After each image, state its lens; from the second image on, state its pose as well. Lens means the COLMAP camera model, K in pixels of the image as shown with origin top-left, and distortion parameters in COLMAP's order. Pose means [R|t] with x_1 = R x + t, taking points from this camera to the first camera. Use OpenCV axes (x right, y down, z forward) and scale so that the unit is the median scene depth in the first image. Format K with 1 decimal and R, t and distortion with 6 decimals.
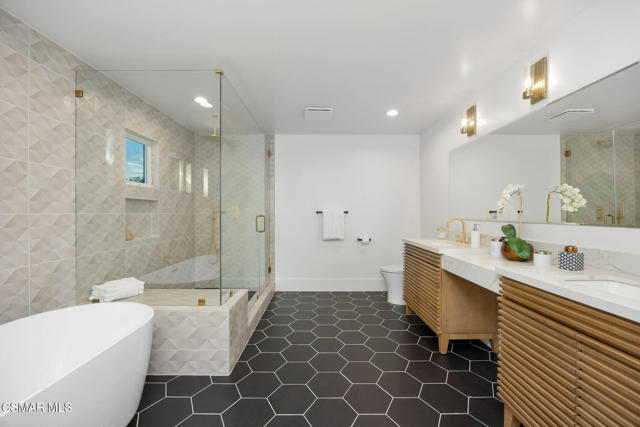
lens RADIAL K [[272.3, 0, 319.1], [0, 272.3, 214.0], [0, 0, 1]] dist [-0.010391, 0.000321]
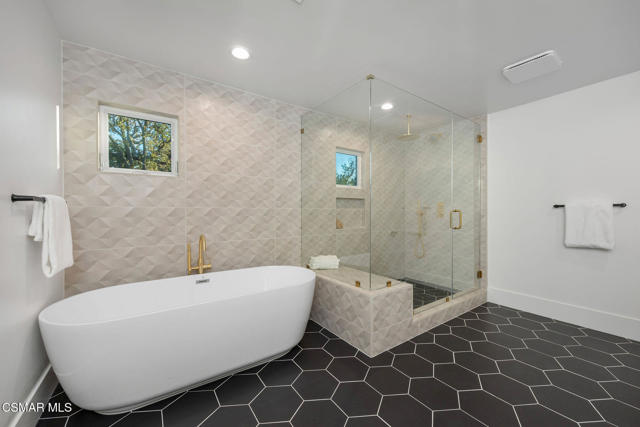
lens RADIAL K [[252.4, 0, 320.2], [0, 252.4, 212.2], [0, 0, 1]] dist [0.009026, 0.000275]
pose [[0.577043, 0.000645, -0.816713, 0.280972], [-0.002975, 0.999995, -0.001312, 0.017242], [0.816708, 0.003187, 0.577042, 0.195789]]
